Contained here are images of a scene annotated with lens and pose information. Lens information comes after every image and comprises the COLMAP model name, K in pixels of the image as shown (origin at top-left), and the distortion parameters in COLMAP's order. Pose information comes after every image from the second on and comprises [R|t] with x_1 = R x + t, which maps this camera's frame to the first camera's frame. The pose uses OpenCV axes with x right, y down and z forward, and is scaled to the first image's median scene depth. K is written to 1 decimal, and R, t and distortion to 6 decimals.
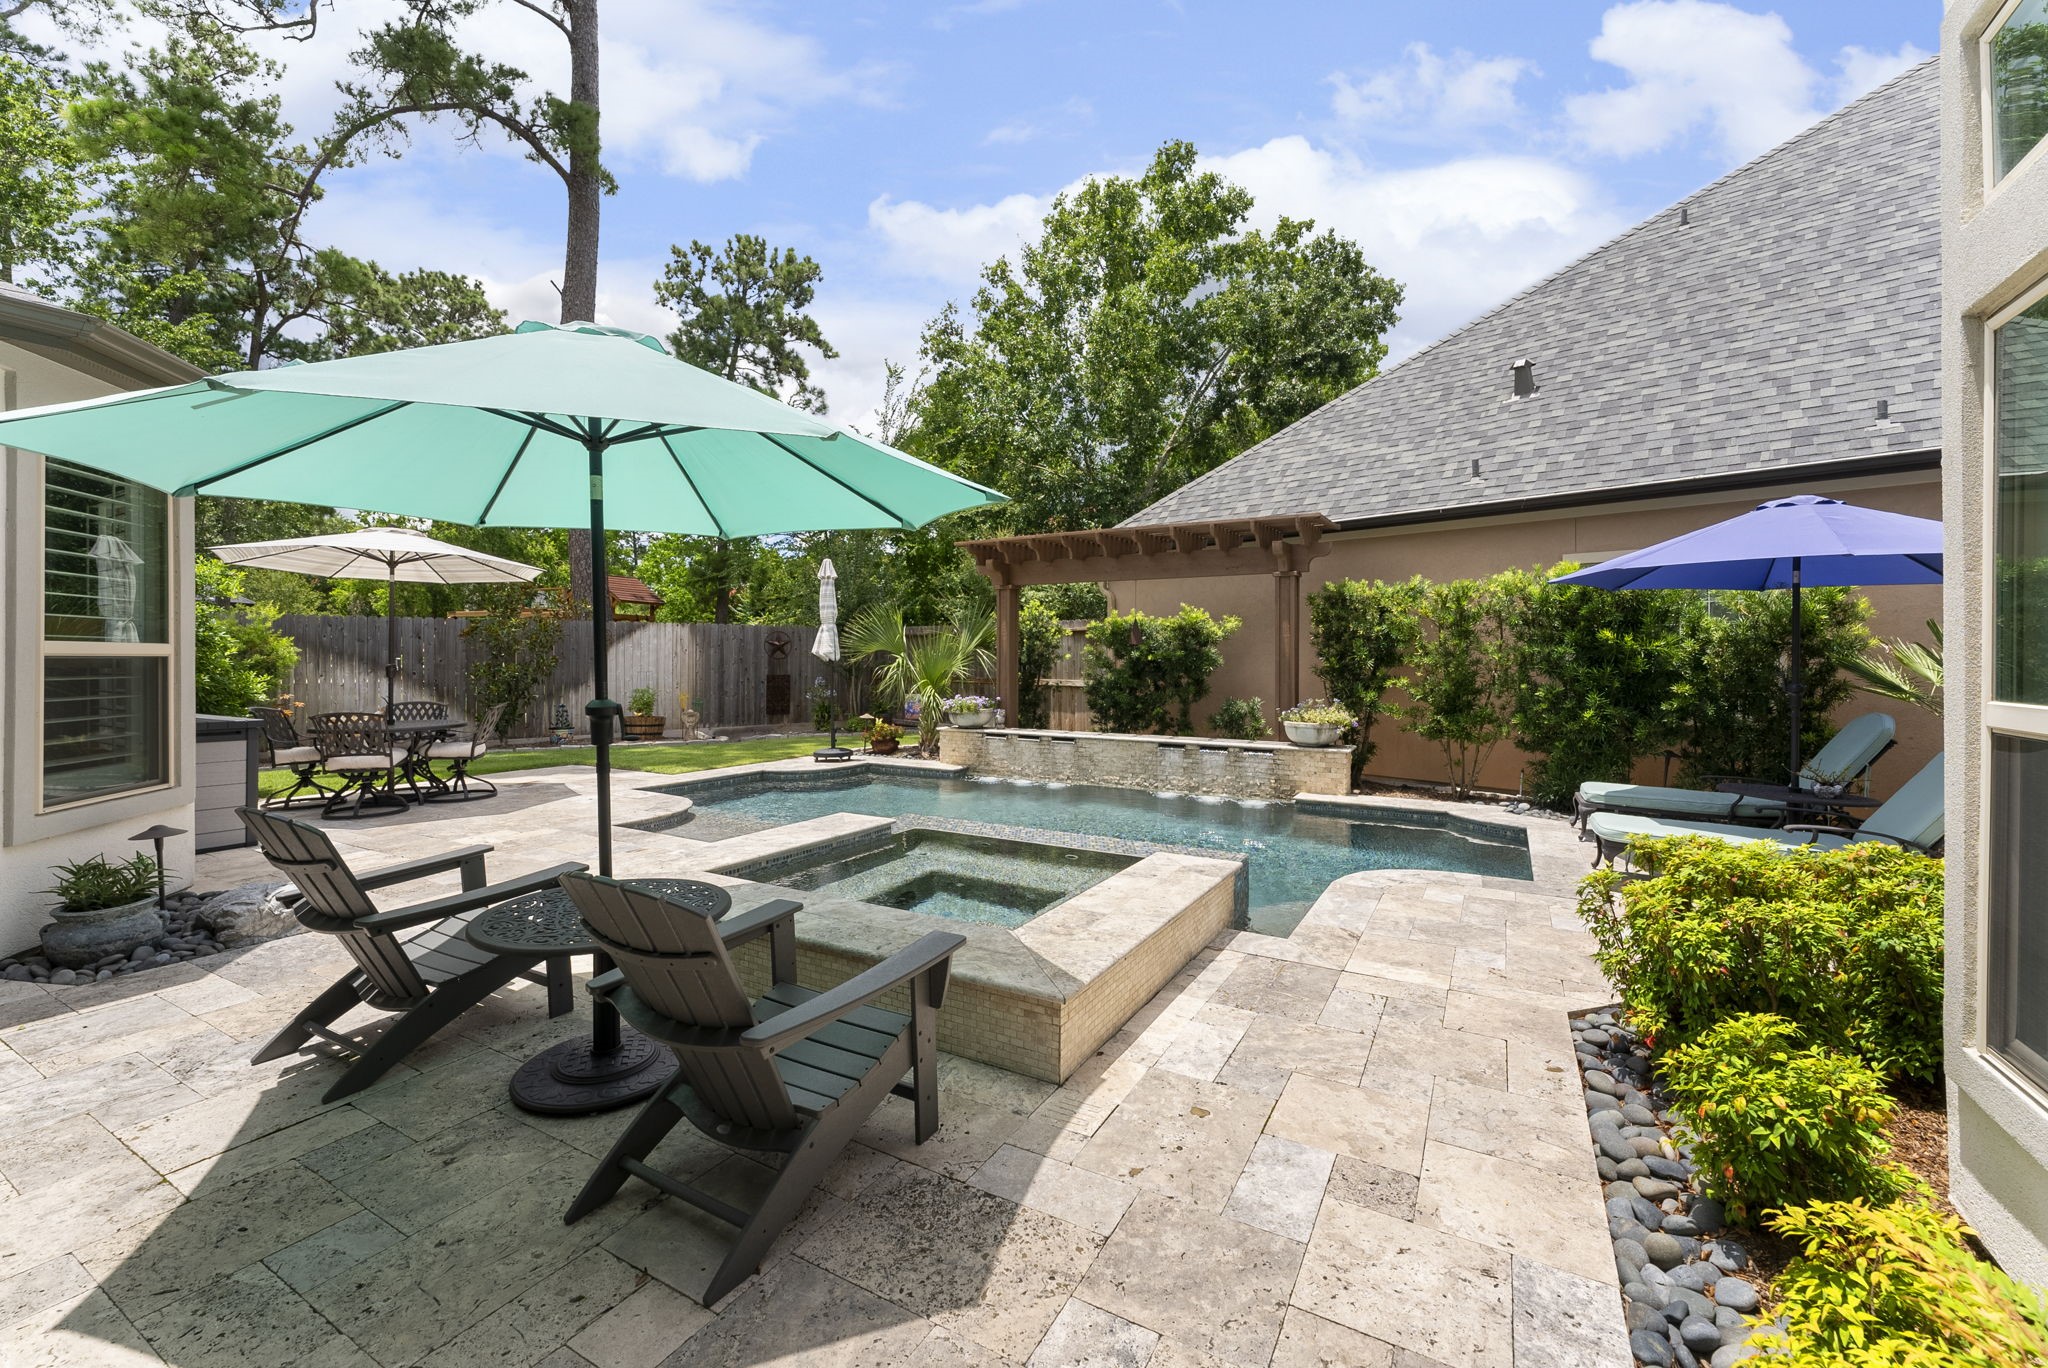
lens RADIAL K [[838.4, 0, 1032.7], [0, 838.4, 663.4], [0, 0, 1]] dist [0.002832, 0.000238]
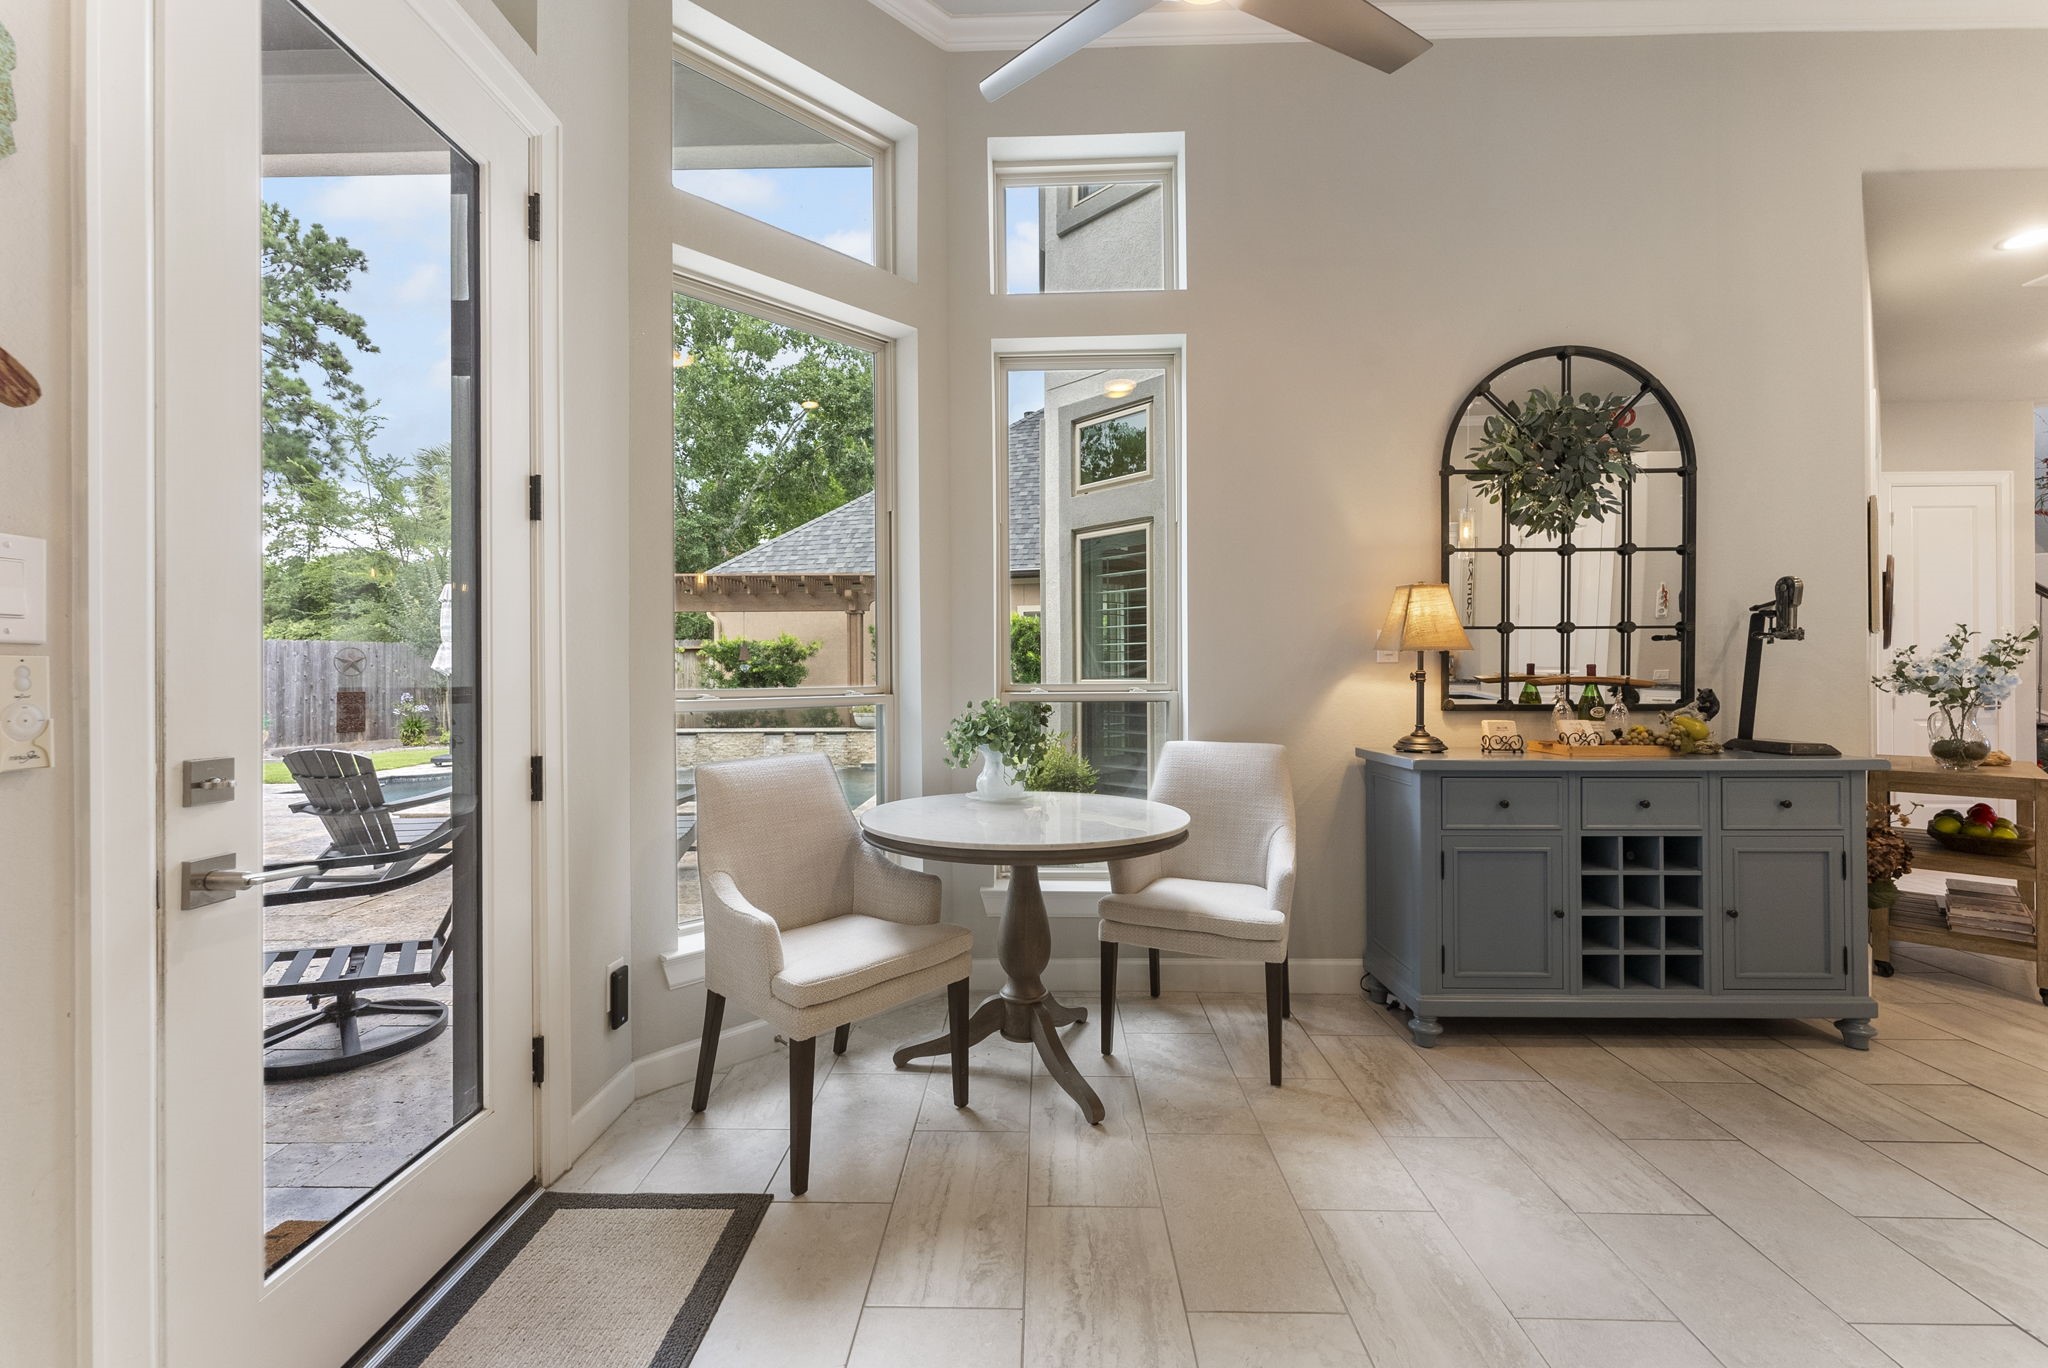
lens RADIAL K [[838.4, 0, 1032.7], [0, 838.4, 663.4], [0, 0, 1]] dist [0.002832, 0.000238]
pose [[0.878488, -0.004296, 0.477744, -0.071442], [0.013114, 0.999800, -0.015123, 0.005608], [-0.477584, 0.019550, 0.878369, -0.249266]]
